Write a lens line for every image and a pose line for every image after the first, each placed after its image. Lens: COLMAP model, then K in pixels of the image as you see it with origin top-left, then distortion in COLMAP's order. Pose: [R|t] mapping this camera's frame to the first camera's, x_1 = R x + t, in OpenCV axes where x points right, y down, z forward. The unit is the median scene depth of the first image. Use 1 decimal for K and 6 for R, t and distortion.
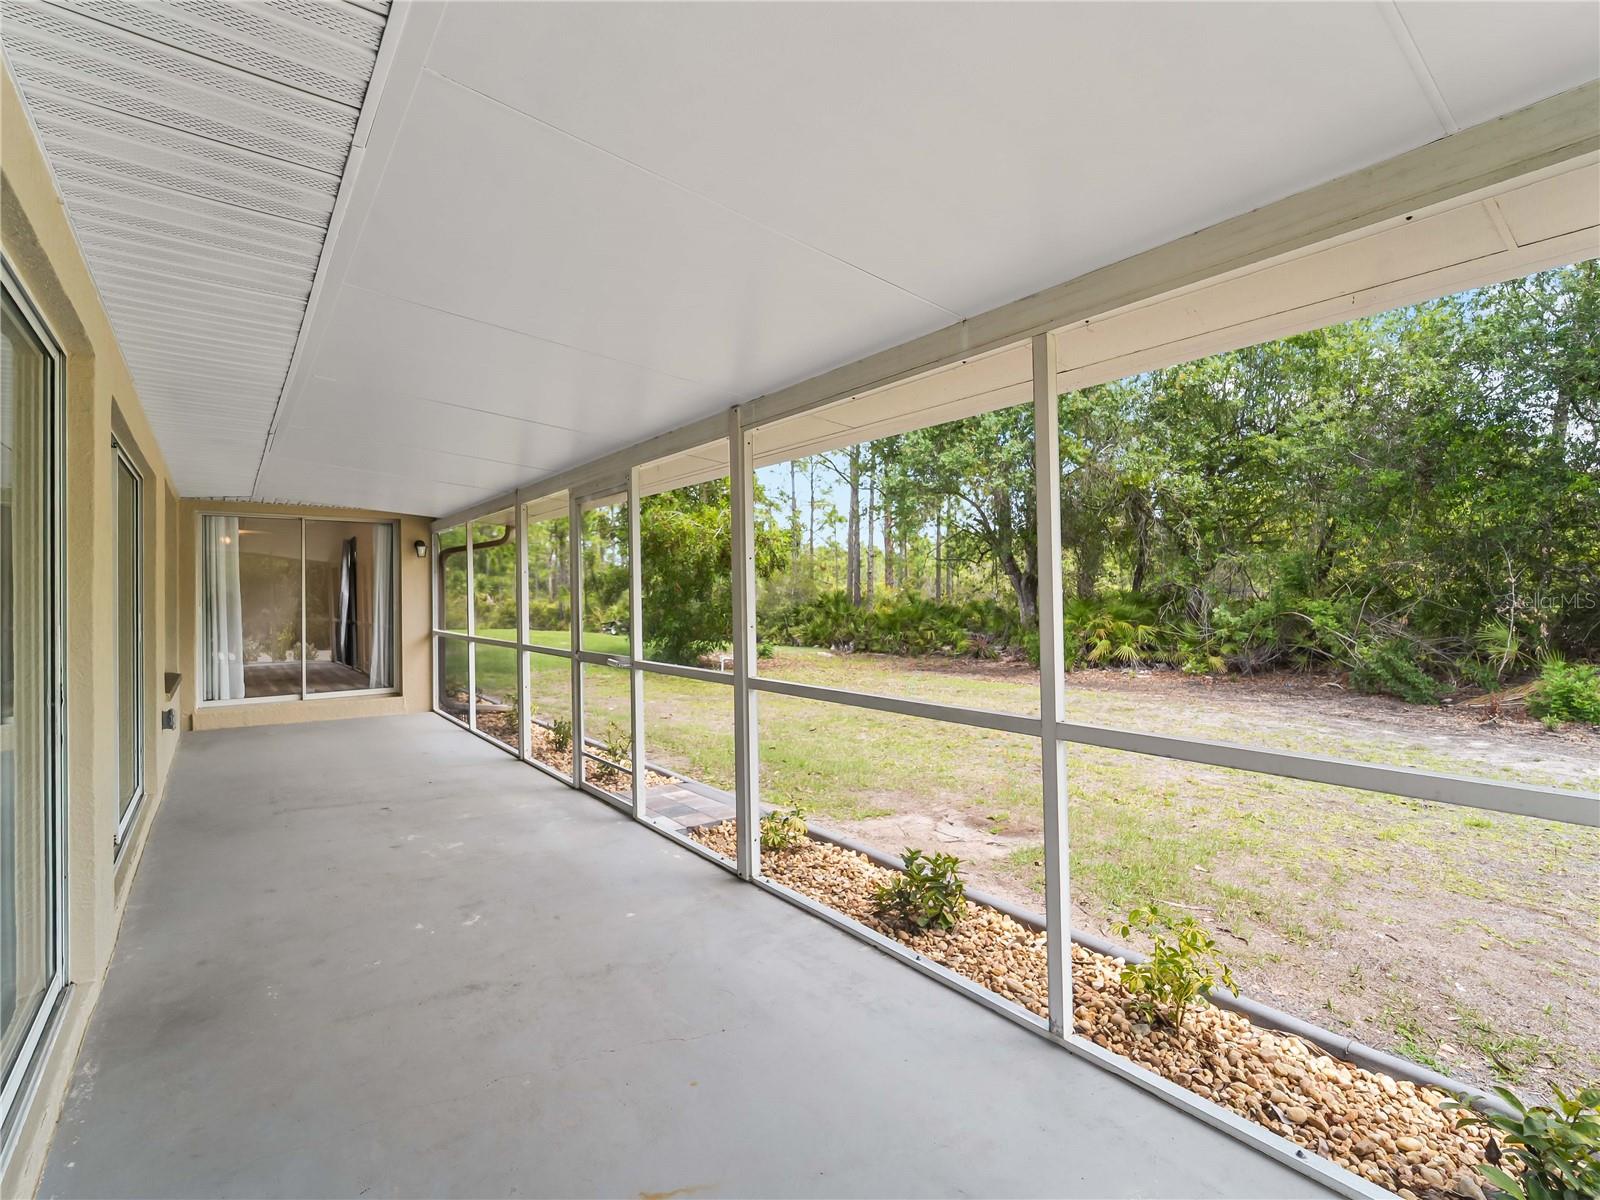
lens RADIAL K [[729.0, 0, 804.4], [0, 729.0, 602.0], [0, 0, 1]] dist [0.002184, -0.000030]
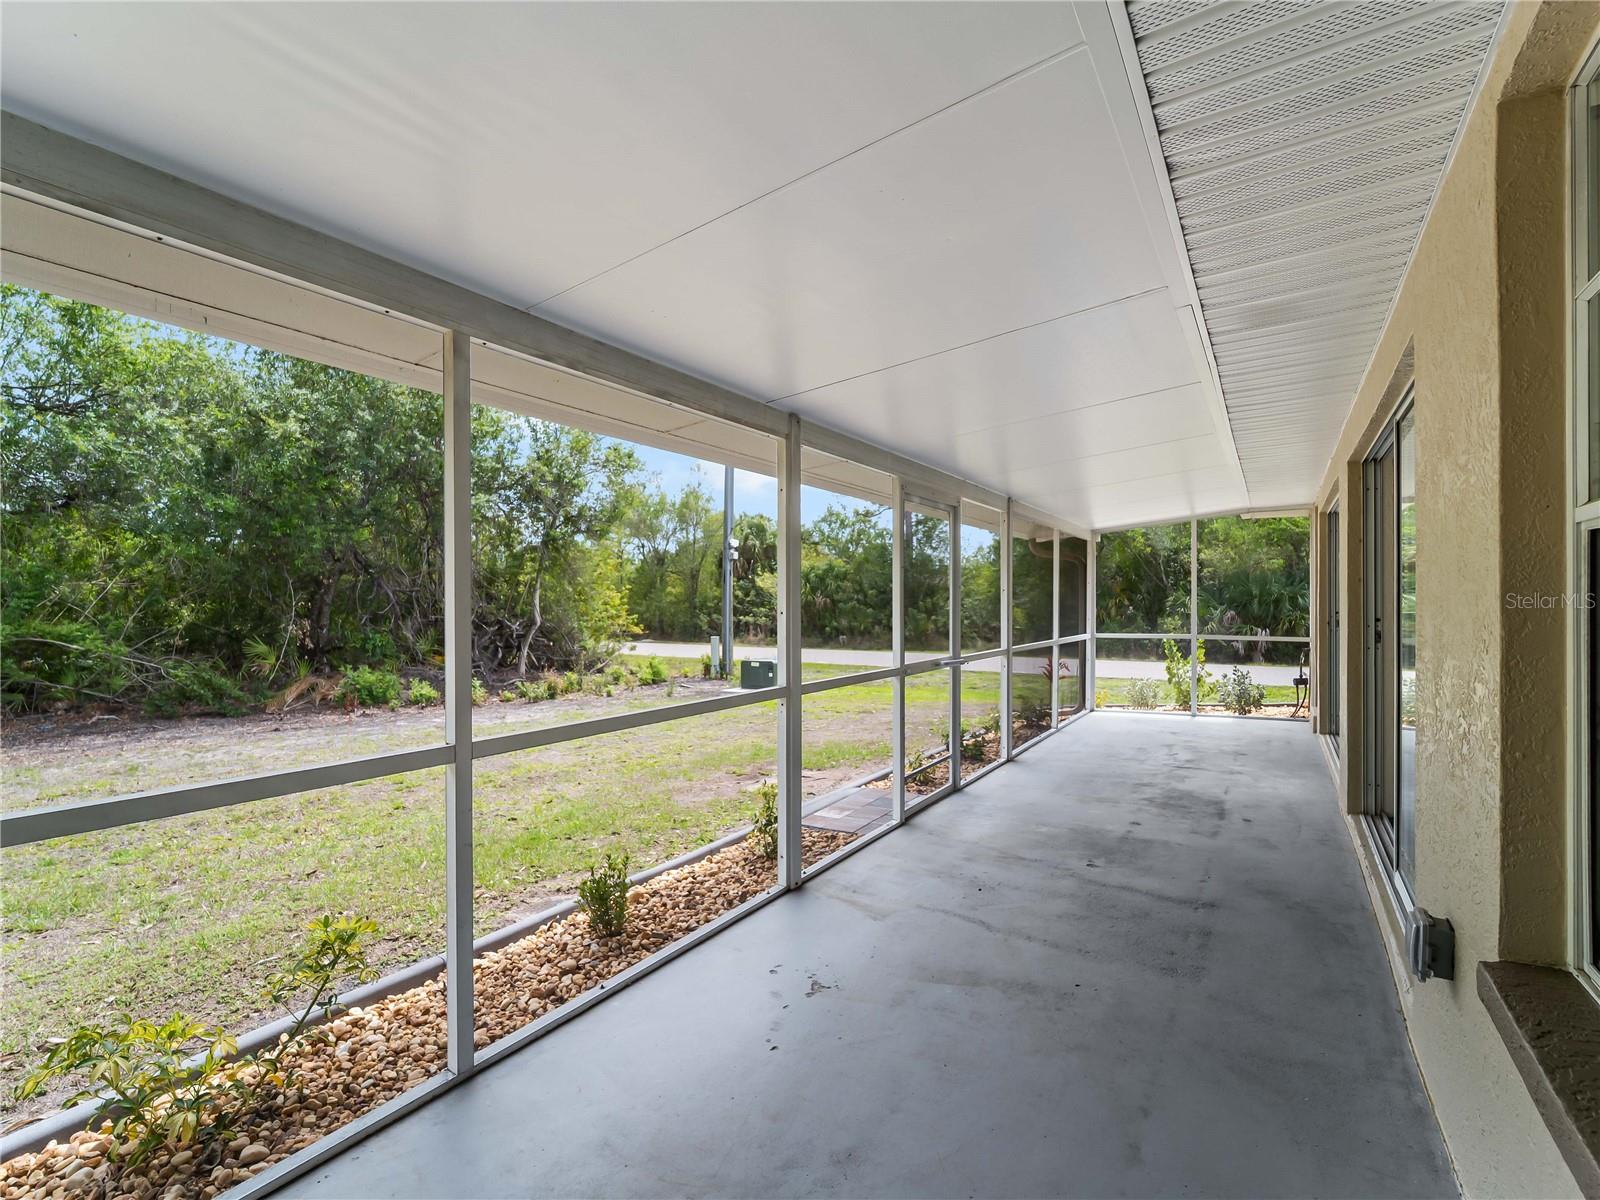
lens RADIAL K [[729.0, 0, 804.4], [0, 729.0, 602.0], [0, 0, 1]] dist [0.002184, -0.000030]
pose [[-0.317092, 0.020517, 0.948173, -0.666542], [0.016188, 0.999737, -0.016219, 0.003079], [-0.948257, 0.010206, -0.317341, 0.833744]]
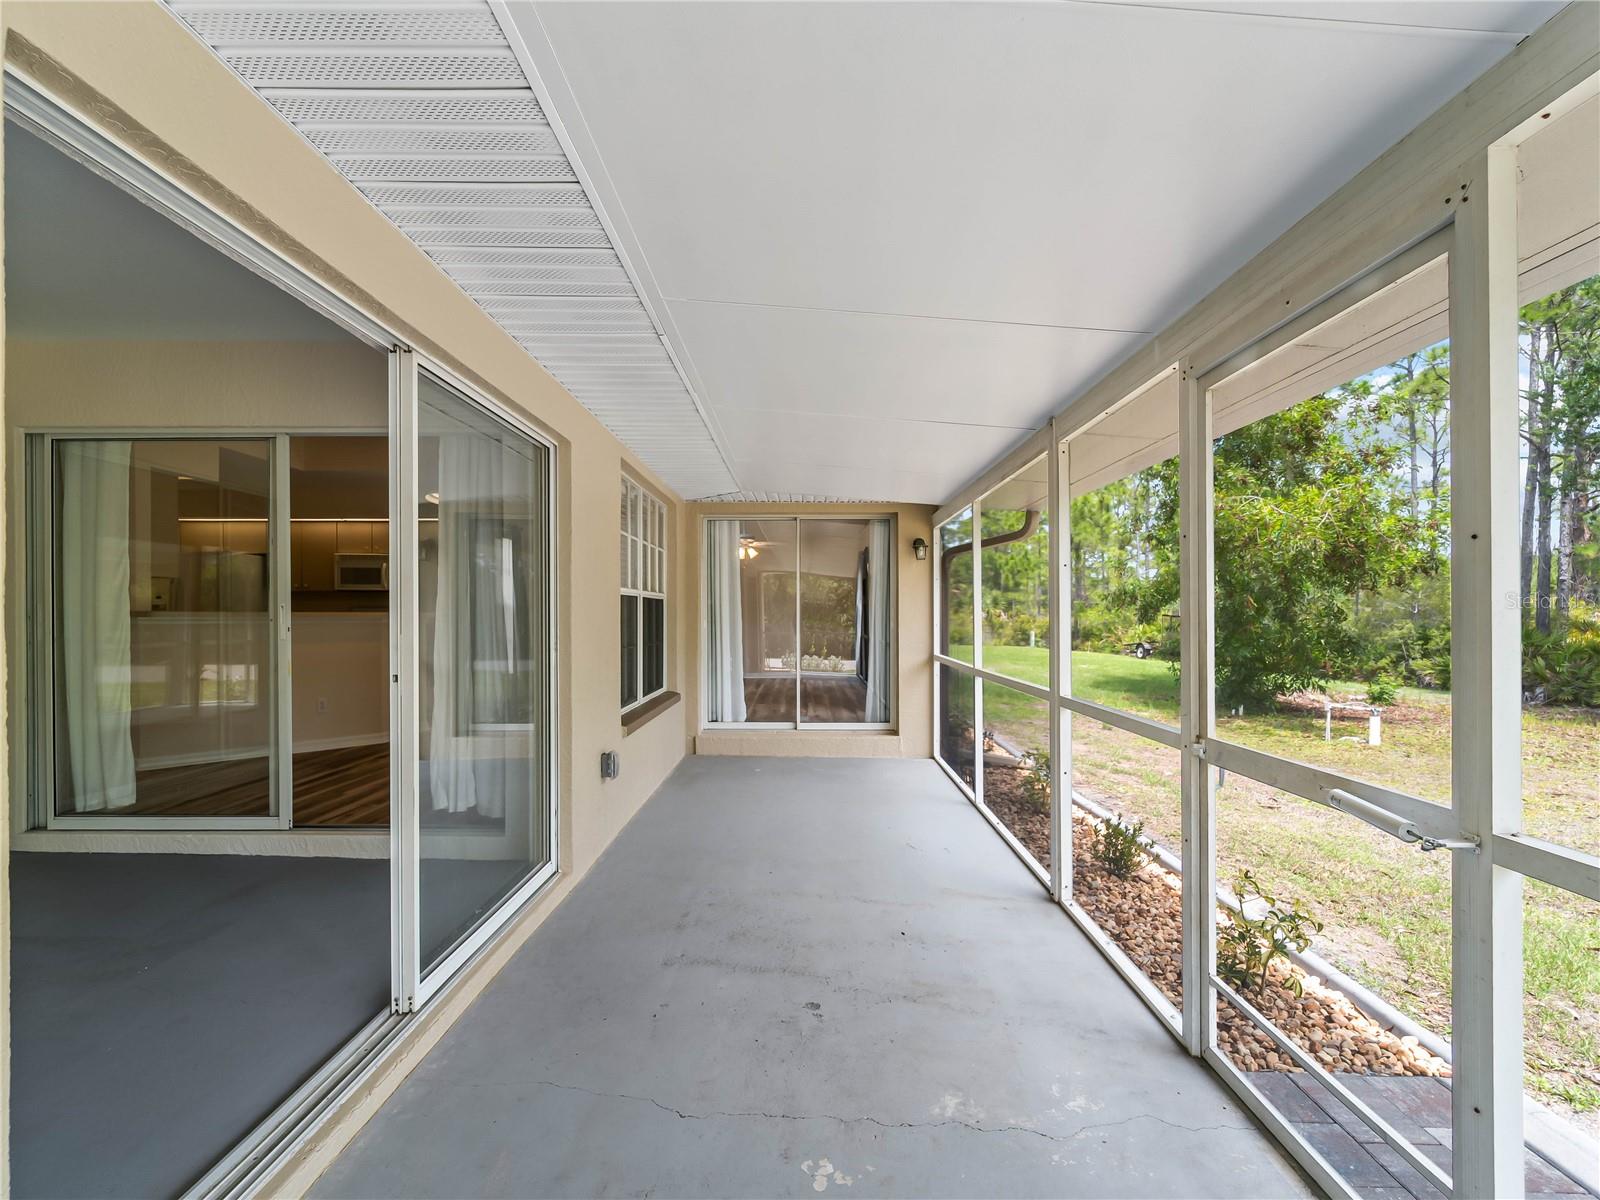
lens RADIAL K [[729.0, 0, 804.4], [0, 729.0, 602.0], [0, 0, 1]] dist [0.002184, -0.000030]
pose [[0.781344, -0.001716, -0.624098, -0.133370], [-0.012972, 0.999736, -0.018989, -0.000335], [0.623965, 0.022933, 0.781116, 0.308669]]
